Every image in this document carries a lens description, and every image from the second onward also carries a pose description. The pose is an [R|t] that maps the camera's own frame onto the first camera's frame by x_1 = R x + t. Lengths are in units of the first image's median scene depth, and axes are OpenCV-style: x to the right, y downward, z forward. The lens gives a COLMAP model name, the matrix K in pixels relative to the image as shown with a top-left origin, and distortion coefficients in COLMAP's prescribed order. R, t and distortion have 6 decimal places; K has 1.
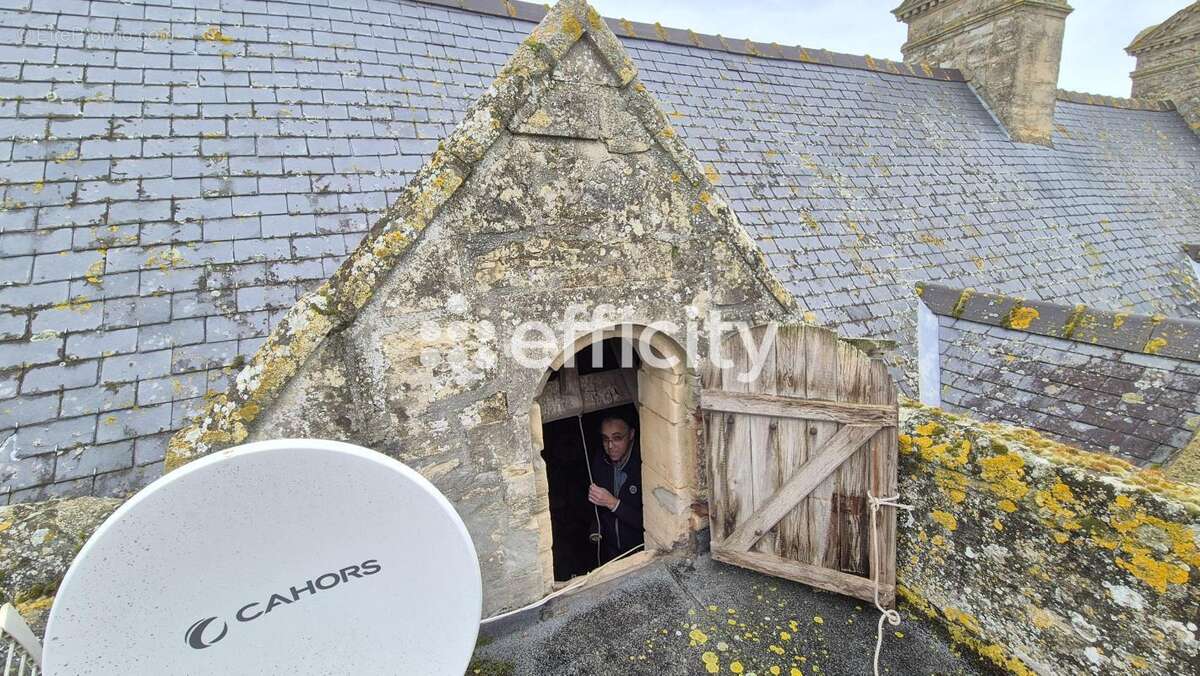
lens RADIAL K [[477.2, 0, 595.0], [0, 477.2, 342.9], [0, 0, 1]] dist [0.000468, 0.000191]
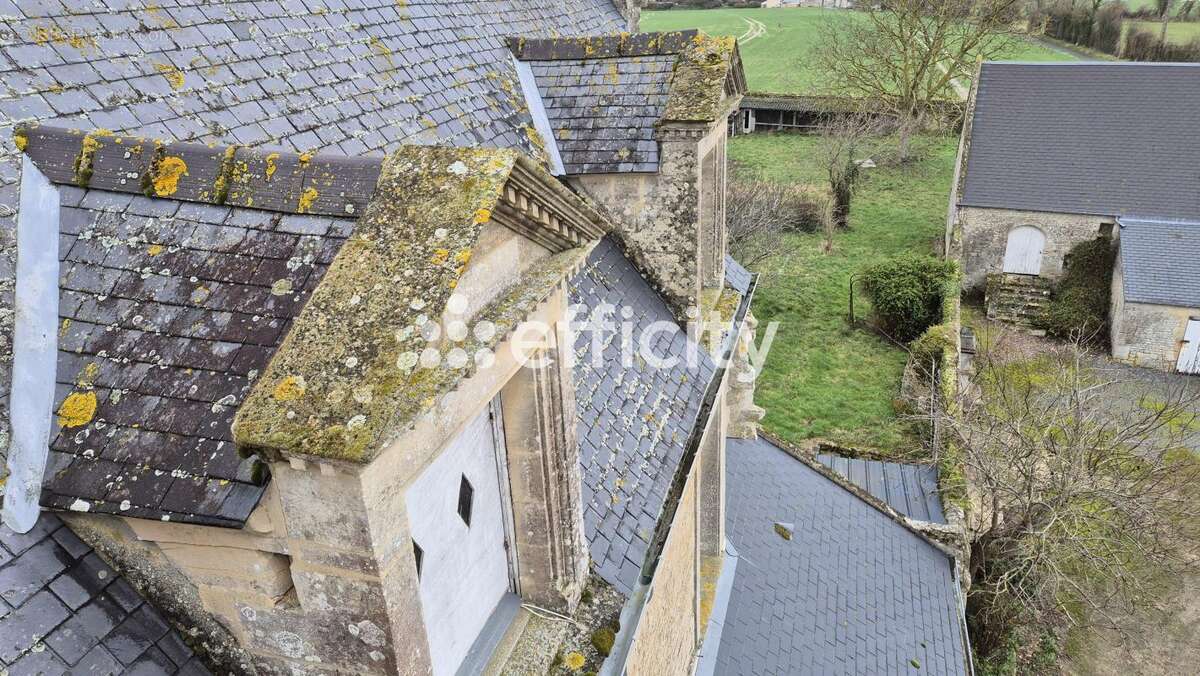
lens RADIAL K [[787.4, 0, 602.0], [0, 787.4, 341.8], [0, 0, 1]] dist [0.029072, -0.028917]
pose [[0.690543, -0.275974, 0.668572, 0.539193], [0.168962, 0.960322, 0.221888, 0.016546], [-0.703279, -0.040260, 0.709773, -0.065577]]
